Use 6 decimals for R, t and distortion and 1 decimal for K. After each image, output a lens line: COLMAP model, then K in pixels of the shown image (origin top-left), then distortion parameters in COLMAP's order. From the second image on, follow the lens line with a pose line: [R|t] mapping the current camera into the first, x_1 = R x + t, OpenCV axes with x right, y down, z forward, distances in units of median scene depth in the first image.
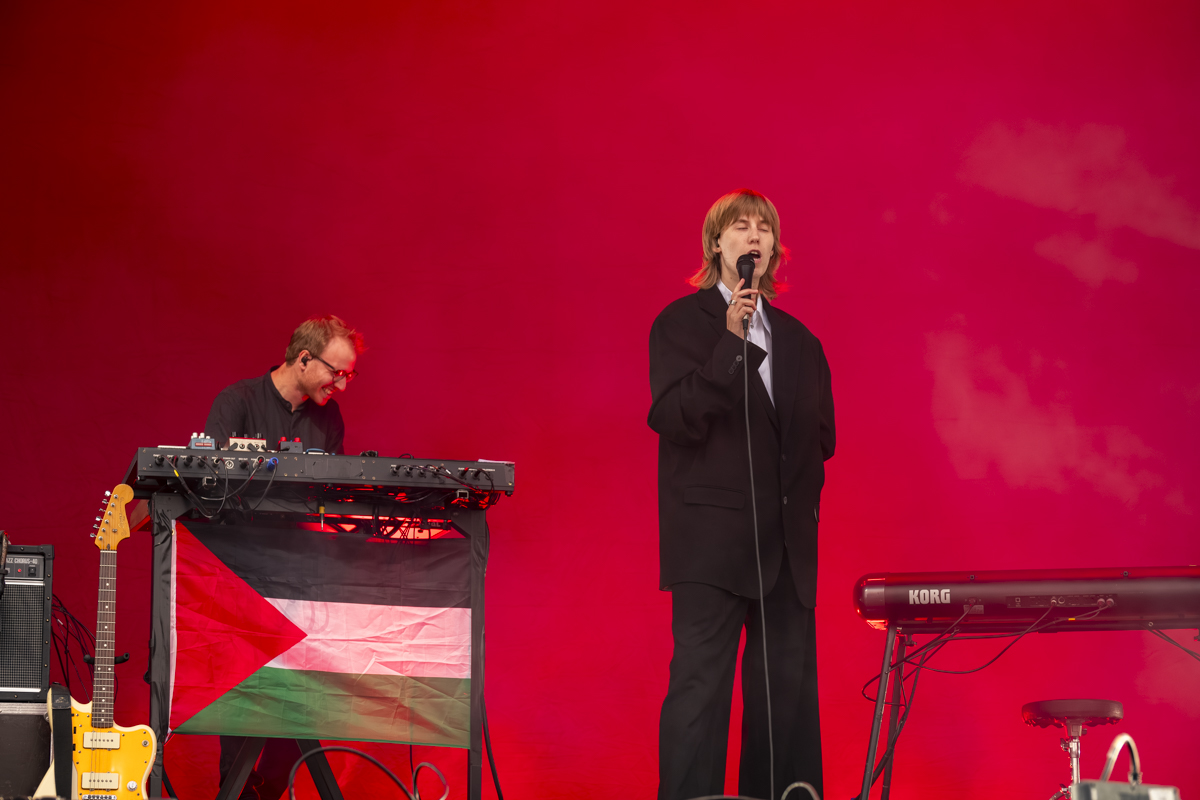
lens RADIAL K [[3209.0, 0, 604.8], [0, 3209.0, 403.2], [0, 0, 1]] dist [0.160487, 0.000000]
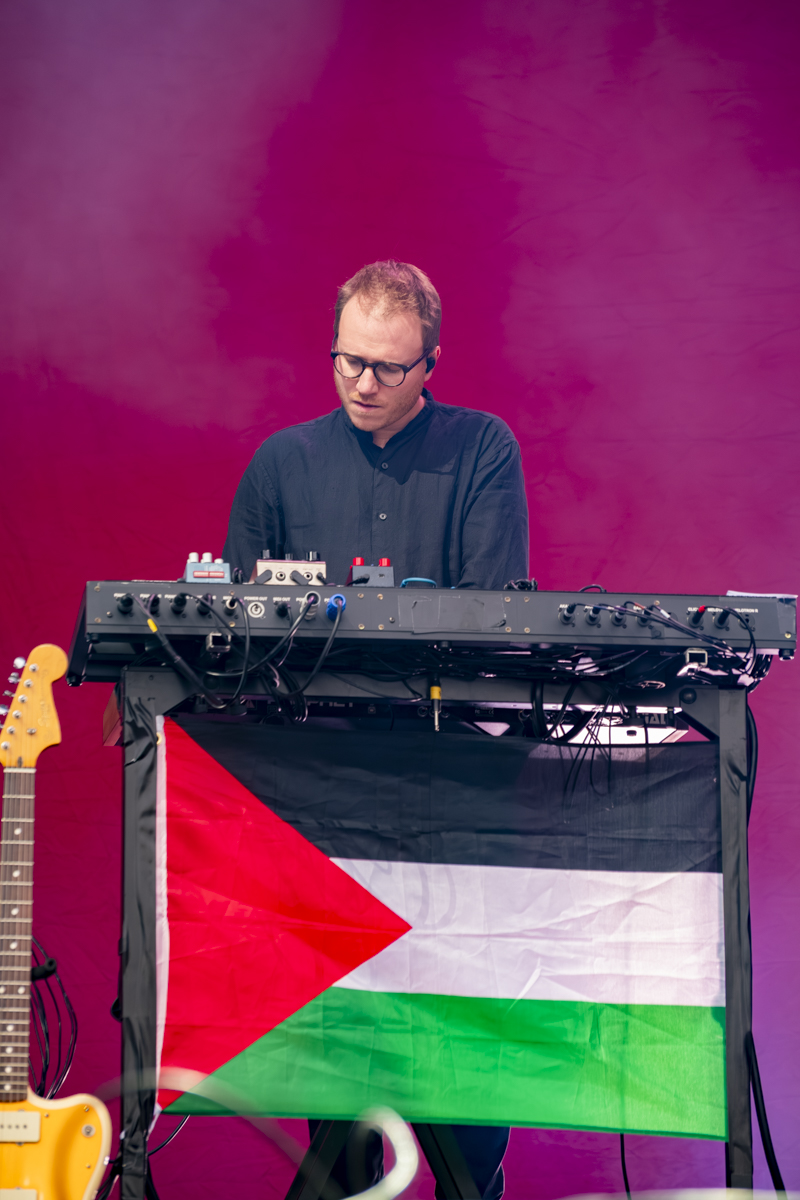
lens RADIAL K [[5160.4, 0, 397.2], [0, 5160.4, 601.5], [0, 0, 1]] dist [0.827130, 0.000000]
pose [[0.988576, -0.027006, -0.148286, 0.033994], [0.026126, 0.999628, -0.007879, 0.024809], [0.148444, 0.003915, 0.988913, 0.148768]]
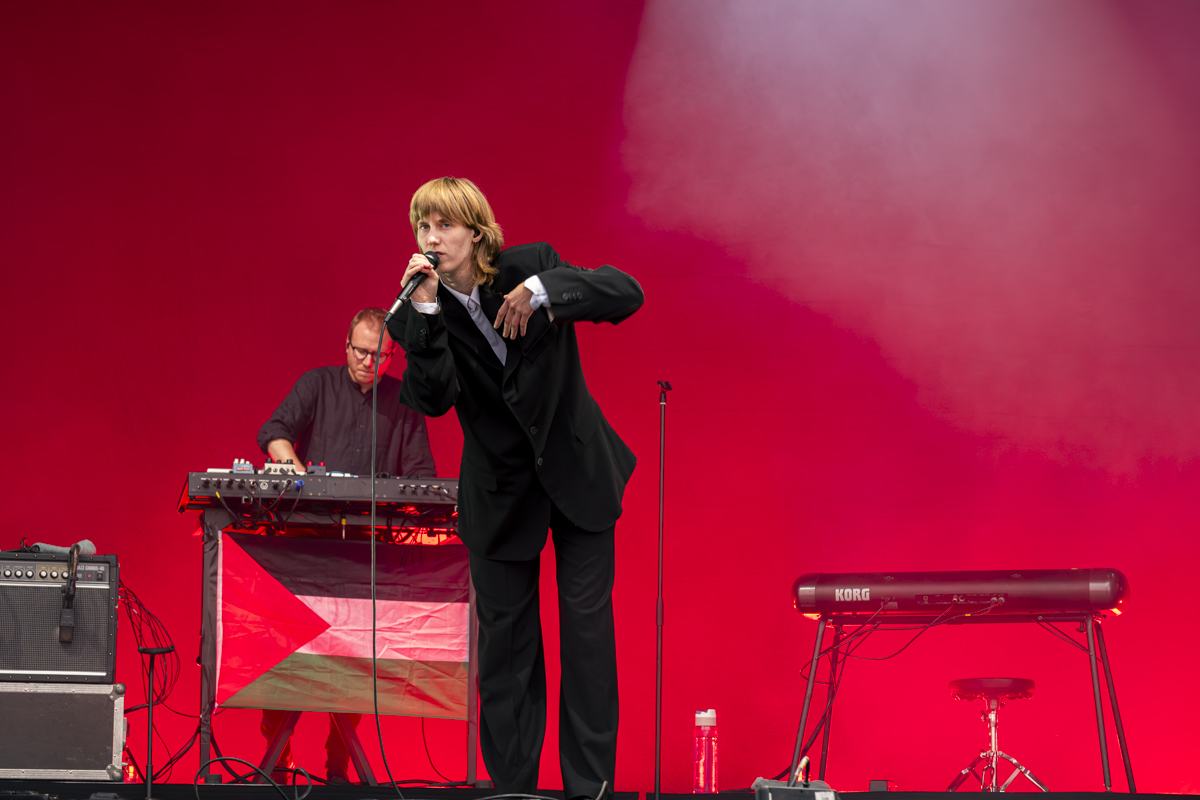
lens RADIAL K [[3319.6, 0, 594.8], [0, 3319.6, 395.8], [0, 0, 1]] dist [0.083494, 0.000000]
pose [[0.997197, -0.001624, -0.074803, 0.099245], [0.003679, 0.999619, 0.027344, -0.047768], [0.074730, -0.027543, 0.996823, -0.230815]]
